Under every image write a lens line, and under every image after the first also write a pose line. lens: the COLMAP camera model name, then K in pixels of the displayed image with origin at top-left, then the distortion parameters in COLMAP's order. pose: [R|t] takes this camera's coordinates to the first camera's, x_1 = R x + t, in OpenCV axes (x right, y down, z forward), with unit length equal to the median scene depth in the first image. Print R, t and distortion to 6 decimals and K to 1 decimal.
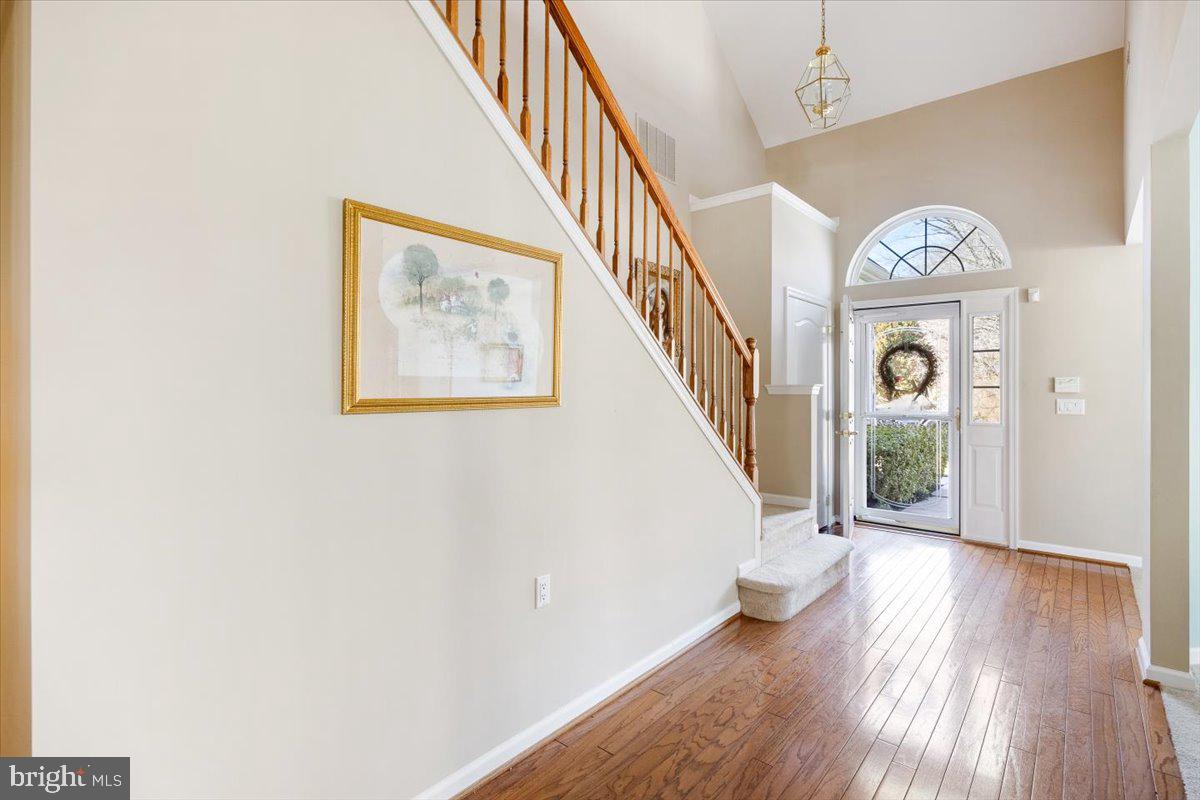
lens RADIAL K [[568.6, 0, 597.1], [0, 568.6, 386.4], [0, 0, 1]] dist [0.000177, 0.000037]
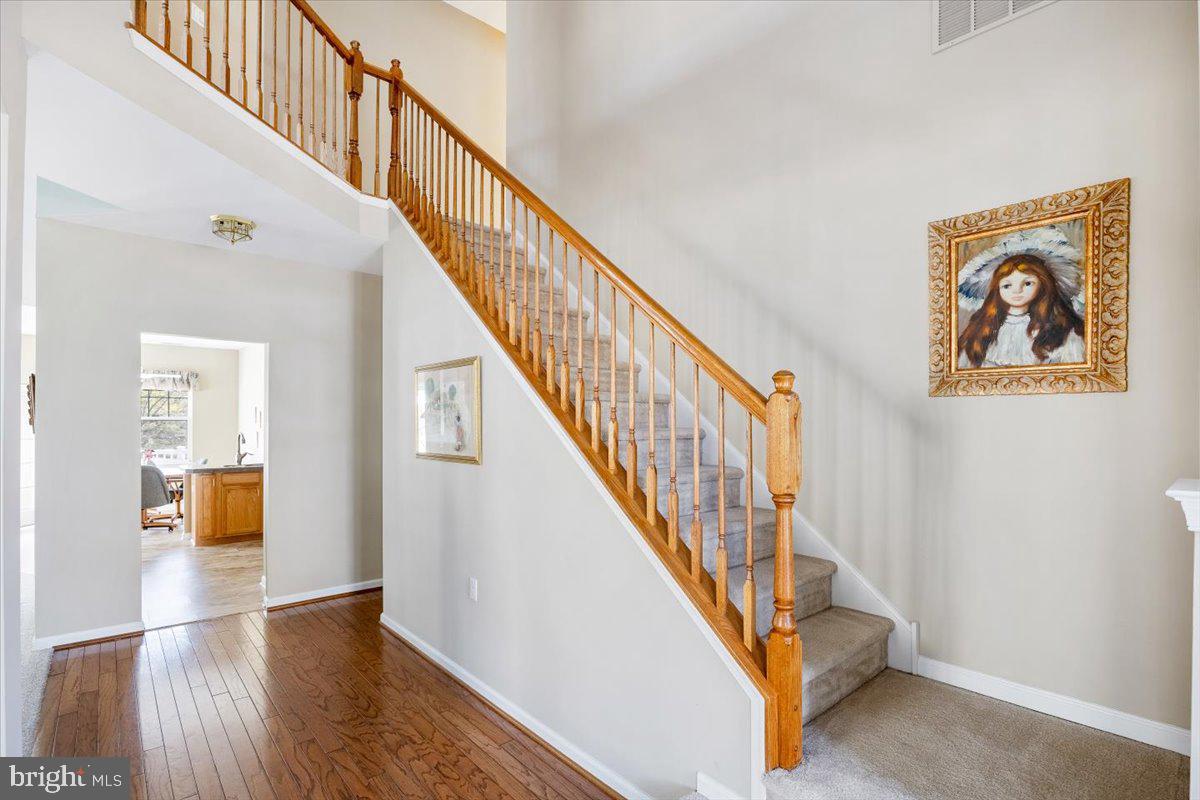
lens RADIAL K [[566.4, 0, 600.0], [0, 566.4, 400.0], [0, 0, 1]] dist [-0.002626, -0.000249]
pose [[-0.140881, -0.029962, -0.989573, 1.257753], [0.007366, 0.999483, -0.031311, -0.077142], [0.989999, -0.011700, -0.140587, 1.448725]]
